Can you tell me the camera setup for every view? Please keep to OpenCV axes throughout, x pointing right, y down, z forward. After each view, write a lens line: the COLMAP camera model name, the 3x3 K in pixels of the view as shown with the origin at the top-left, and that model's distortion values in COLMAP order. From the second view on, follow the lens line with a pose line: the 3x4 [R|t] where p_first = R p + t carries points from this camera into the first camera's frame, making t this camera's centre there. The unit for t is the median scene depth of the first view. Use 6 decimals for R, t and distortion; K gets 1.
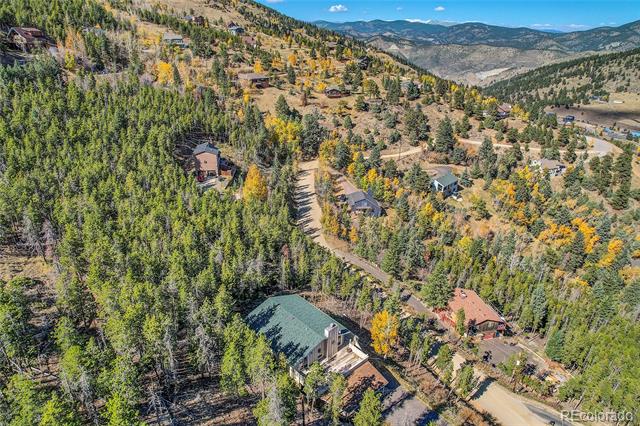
lens RADIAL K [[423.4, 0, 320.0], [0, 423.4, 213.0], [0, 0, 1]] dist [-0.068245, 0.082631]
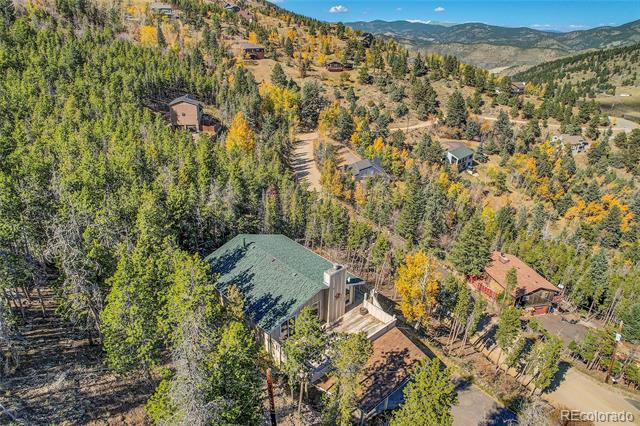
lens RADIAL K [[423.4, 0, 320.0], [0, 423.4, 213.0], [0, 0, 1]] dist [-0.068245, 0.082631]
pose [[0.999998, -0.000959, -0.001707, 0.001801], [0.000960, 0.999999, 0.000945, 0.049480], [0.001706, -0.000947, 0.999998, 0.103700]]
